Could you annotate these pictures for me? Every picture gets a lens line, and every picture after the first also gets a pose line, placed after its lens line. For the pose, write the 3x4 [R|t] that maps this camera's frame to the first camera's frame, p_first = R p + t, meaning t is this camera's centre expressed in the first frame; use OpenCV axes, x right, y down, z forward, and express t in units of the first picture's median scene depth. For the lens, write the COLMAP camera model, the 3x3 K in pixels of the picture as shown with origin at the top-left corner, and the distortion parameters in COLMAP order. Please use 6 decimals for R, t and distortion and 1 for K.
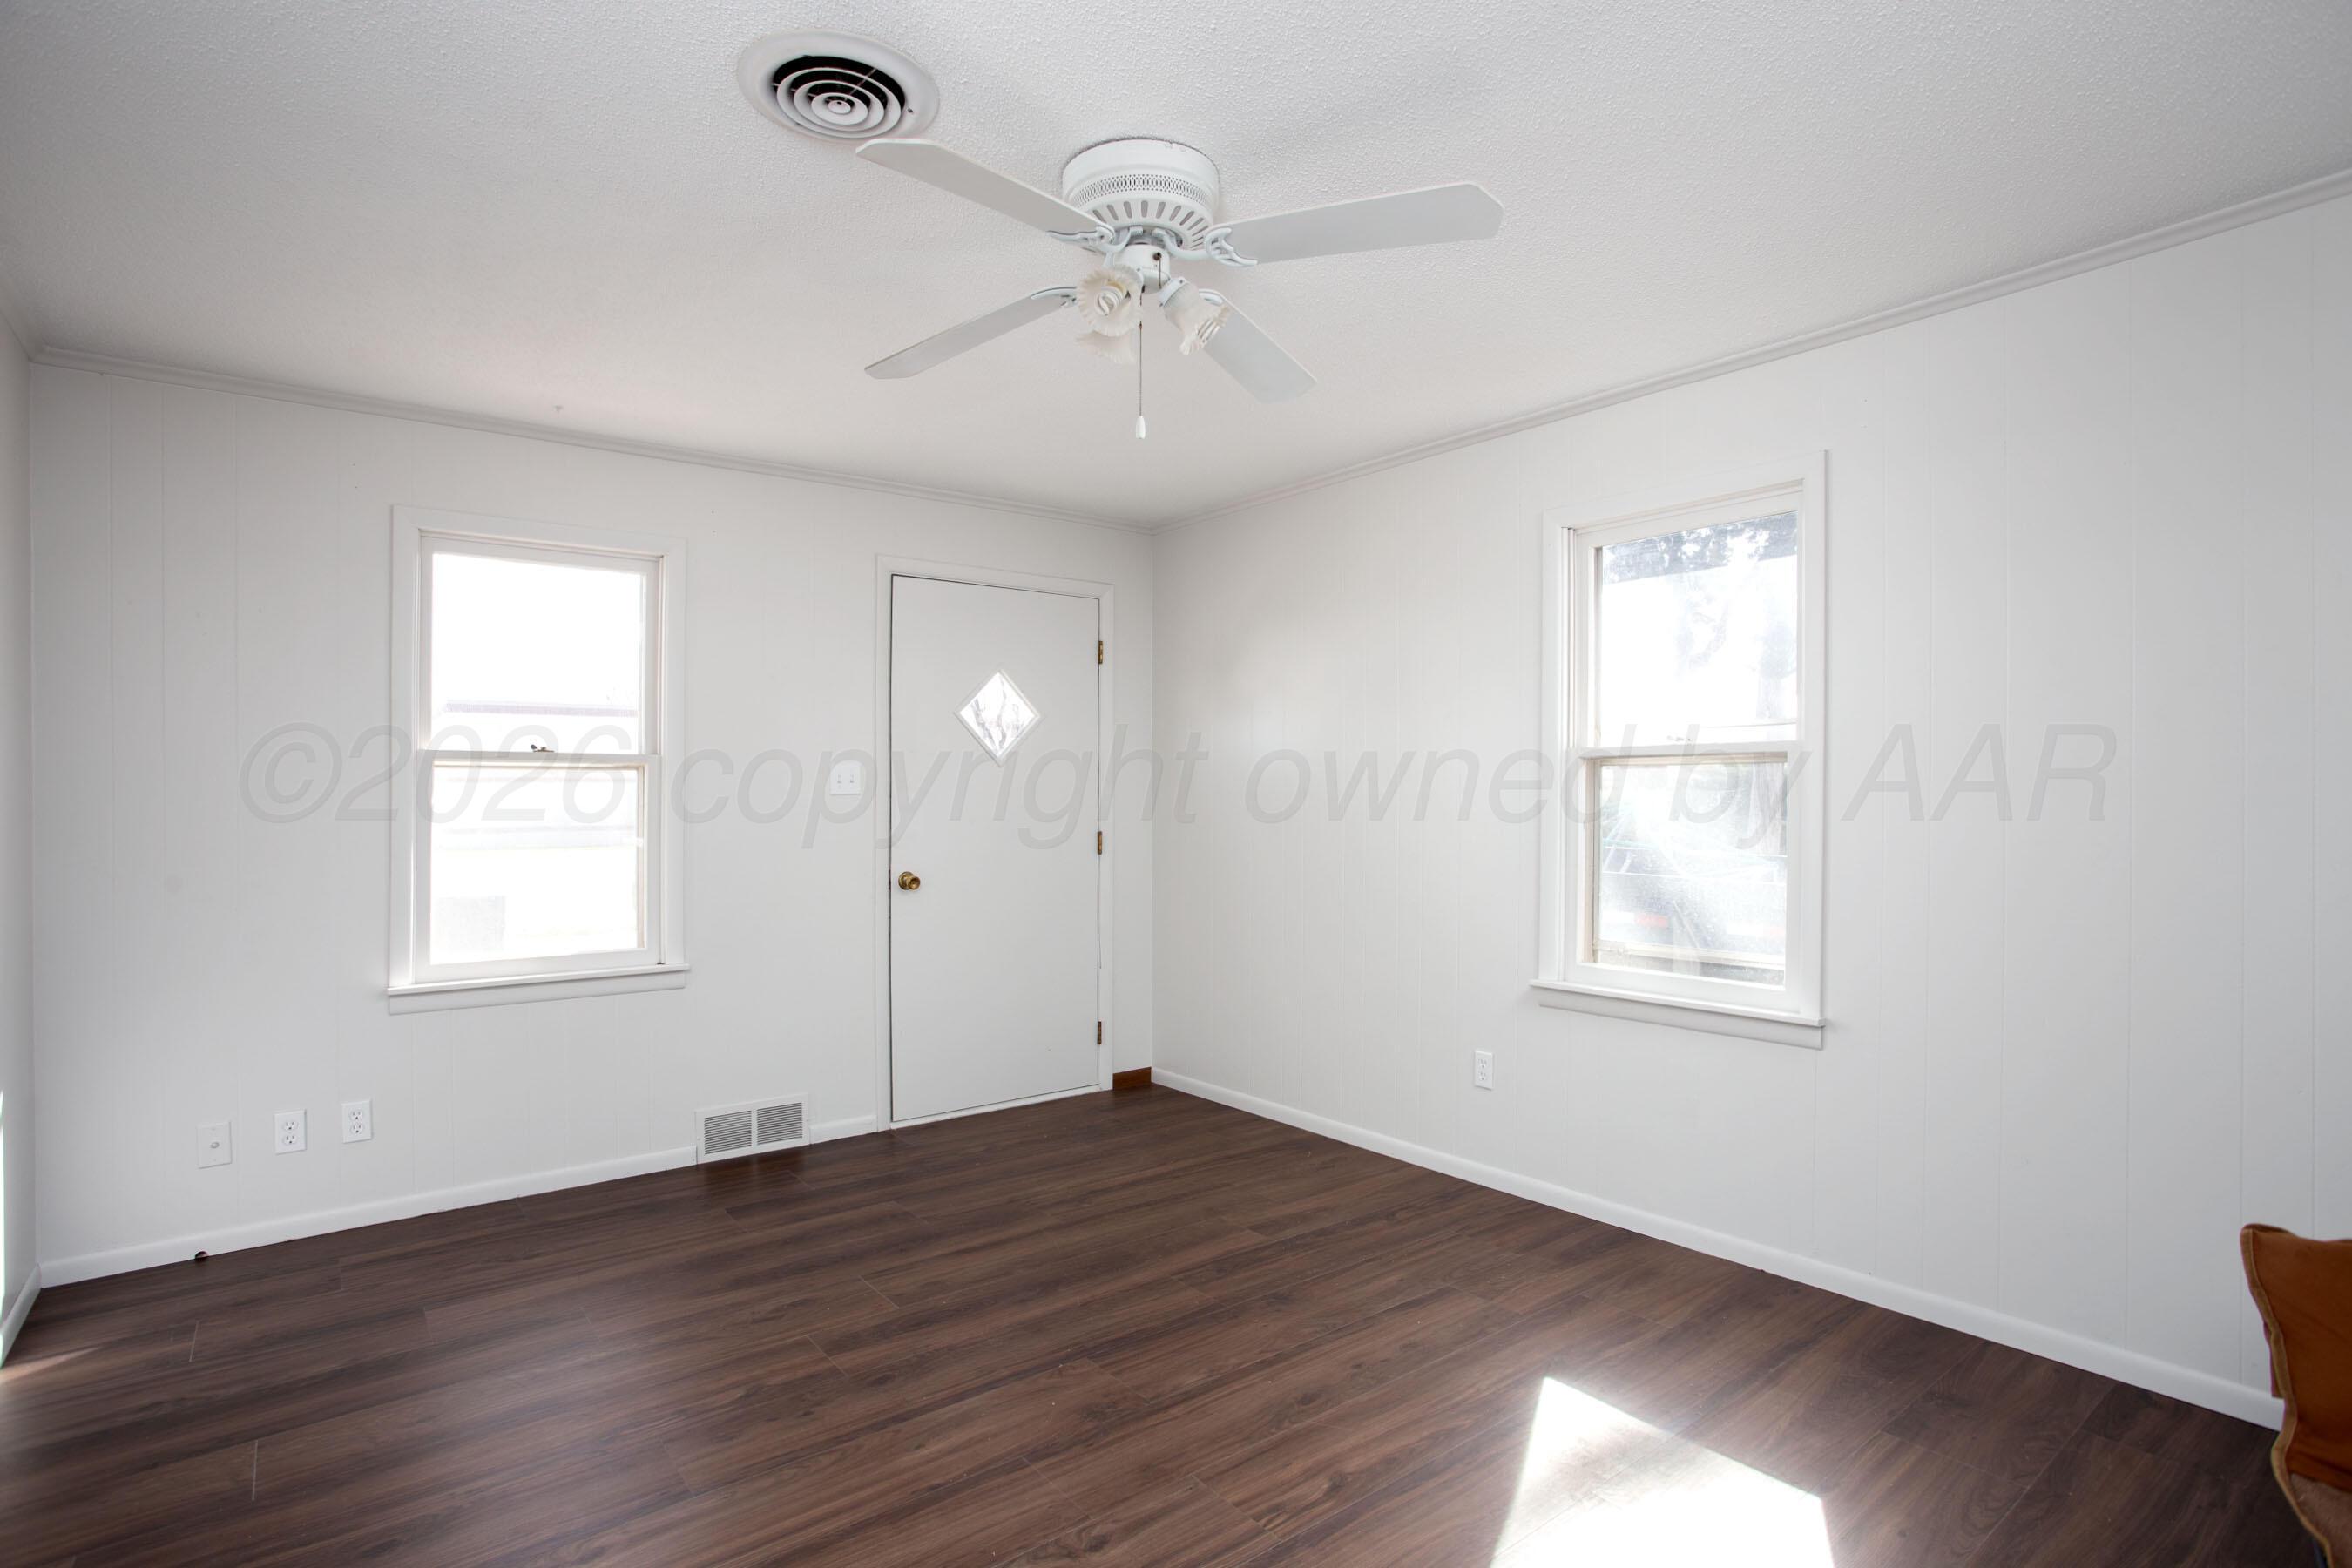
lens RADIAL K [[1165.1, 0, 1165.6], [0, 1165.1, 781.3], [0, 0, 1]] dist [-0.034833, 0.003725]
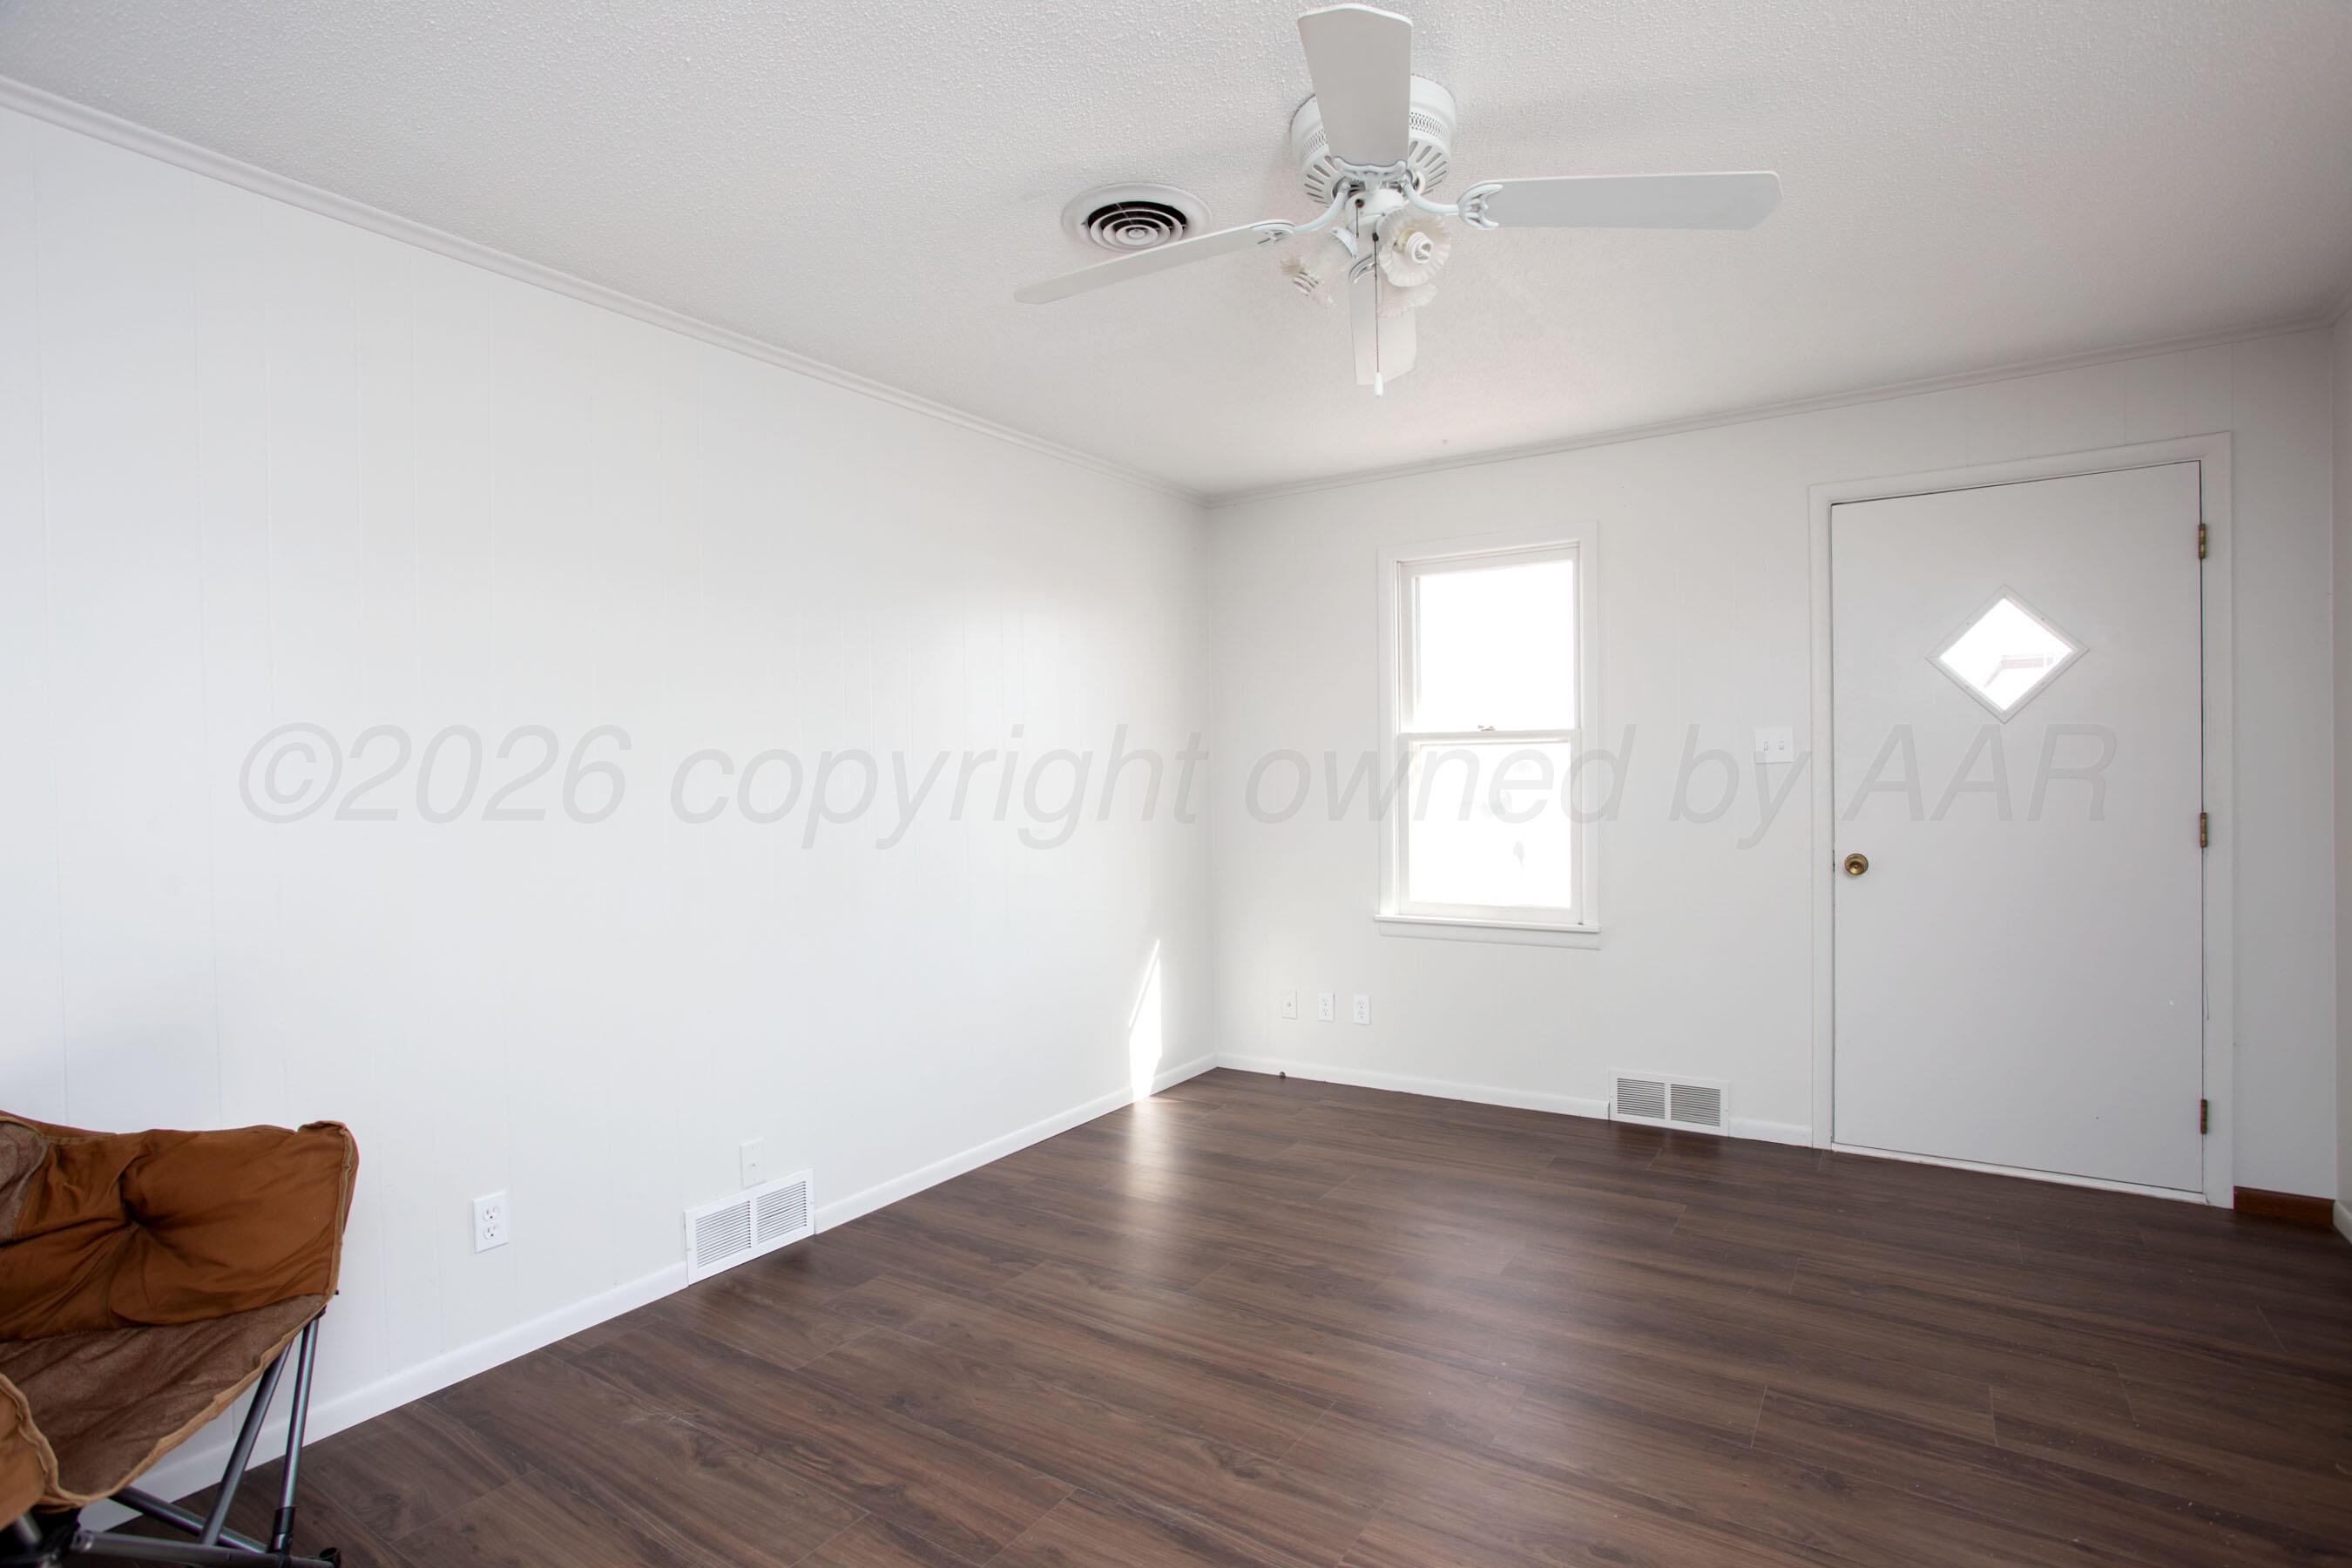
lens RADIAL K [[1165.1, 0, 1167.2], [0, 1165.1, 789.2], [0, 0, 1]] dist [-0.034833, 0.003725]
pose [[0.319855, 0.011819, -0.947393, 0.453461], [0.026122, 0.999432, 0.021288, 0.000207], [0.947106, -0.031557, 0.319364, 0.295980]]
